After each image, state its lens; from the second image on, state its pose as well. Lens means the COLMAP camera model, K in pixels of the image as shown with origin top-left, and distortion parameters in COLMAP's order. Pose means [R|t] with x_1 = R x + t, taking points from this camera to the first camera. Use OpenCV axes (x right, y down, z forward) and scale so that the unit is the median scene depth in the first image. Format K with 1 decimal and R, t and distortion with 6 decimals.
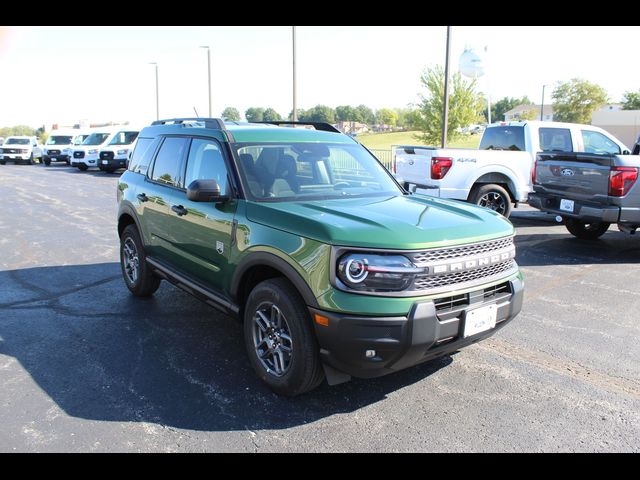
lens RADIAL K [[546.1, 0, 320.0], [0, 546.1, 240.0], [0, 0, 1]] dist [-0.042887, -0.001264]
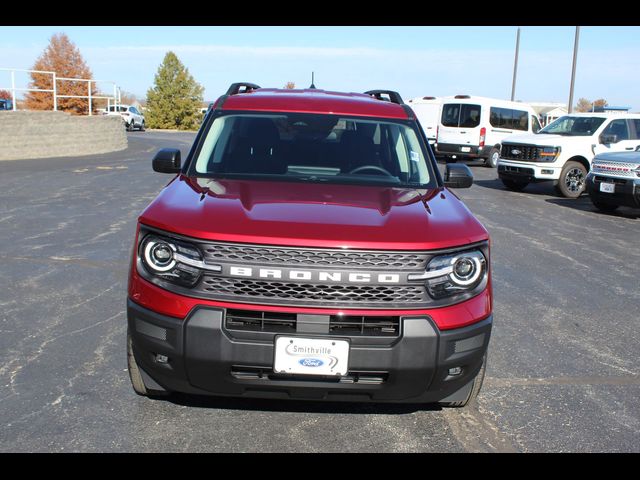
lens RADIAL K [[720.6, 0, 320.0], [0, 720.6, 201.8], [0, 0, 1]] dist [-0.010872, 0.001551]
pose [[0.779096, 0.101876, -0.618572, 0.817557], [-0.143259, 0.989531, -0.017464, -0.037427], [0.610317, 0.102222, 0.785534, 0.227916]]
